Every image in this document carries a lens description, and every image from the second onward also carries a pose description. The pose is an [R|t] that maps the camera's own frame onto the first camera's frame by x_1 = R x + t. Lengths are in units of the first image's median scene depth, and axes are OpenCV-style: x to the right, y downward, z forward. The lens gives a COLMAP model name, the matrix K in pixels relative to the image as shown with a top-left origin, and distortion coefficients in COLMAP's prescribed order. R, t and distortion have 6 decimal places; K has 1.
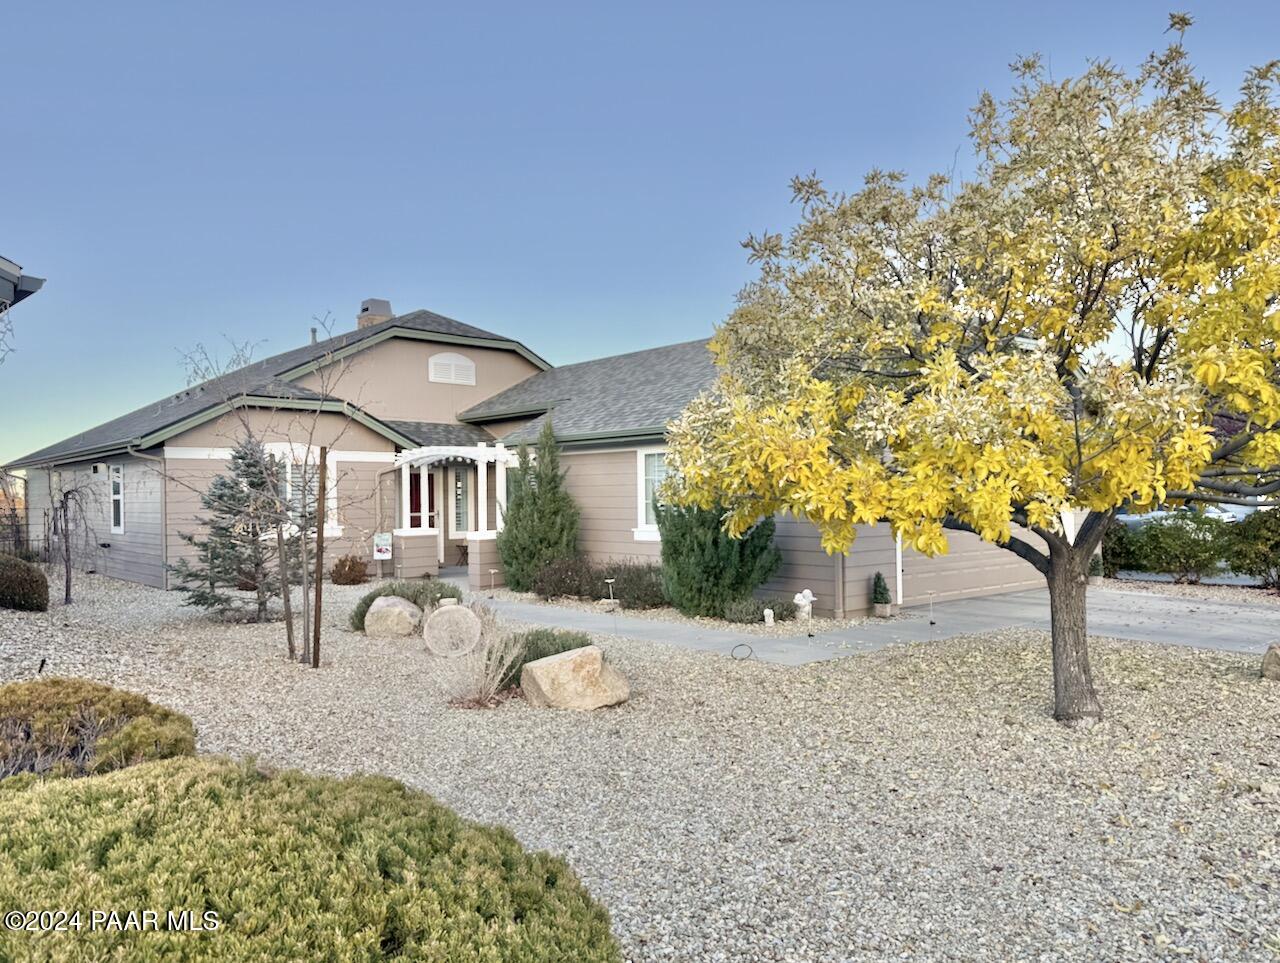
lens RADIAL K [[923.0, 0, 640.0], [0, 923.0, 481.5], [0, 0, 1]] dist [0.059966, -0.000811]
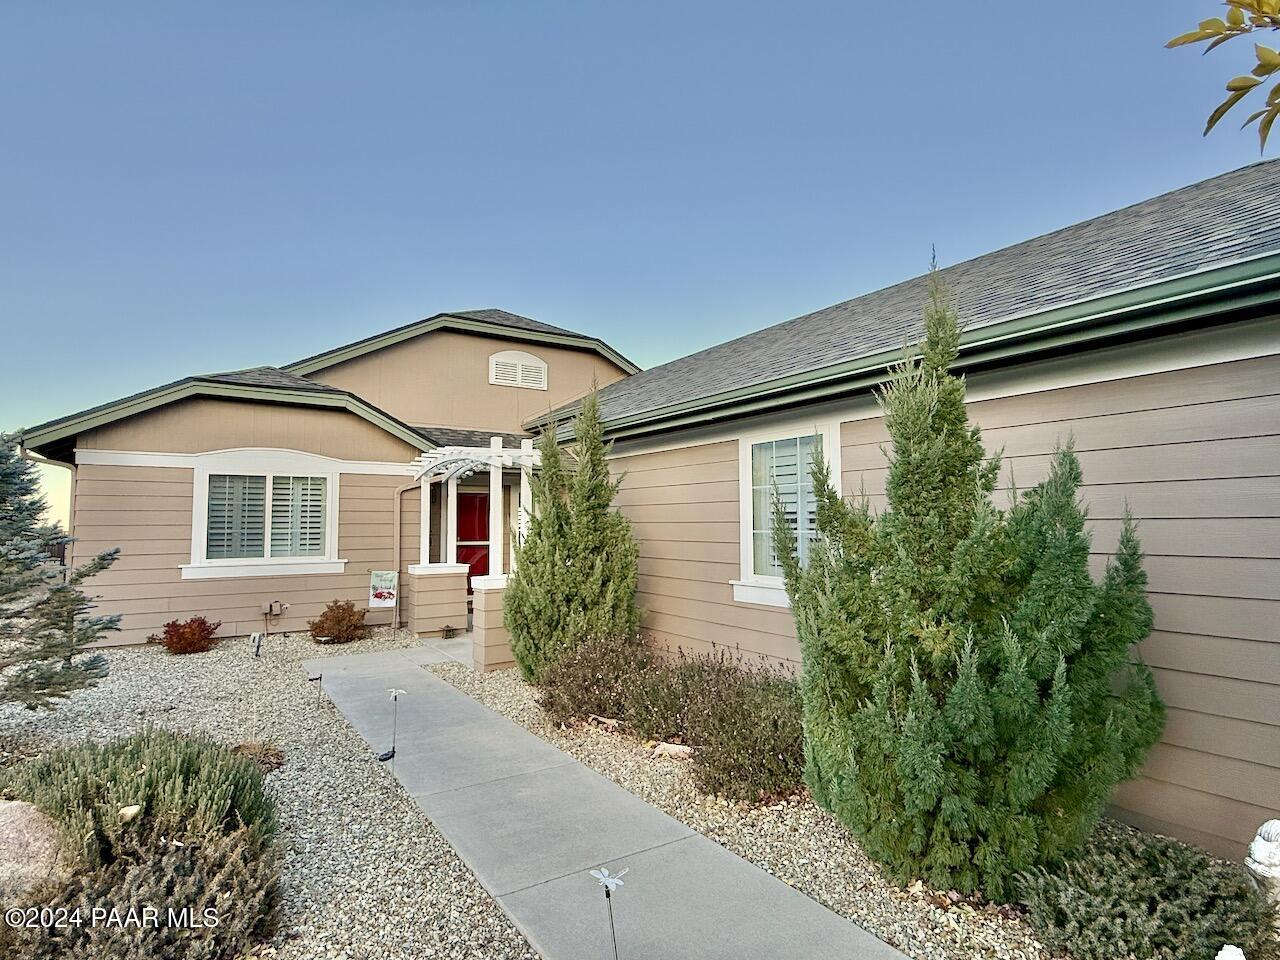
lens RADIAL K [[689.2, 0, 640.0], [0, 689.2, 480.0], [0, 0, 1]] dist [0.000386, -0.000070]
pose [[0.988440, -0.001315, -0.151608, 0.001049], [-0.006175, 0.998783, -0.048925, 0.011478], [0.151488, 0.049296, 0.987229, 0.580738]]
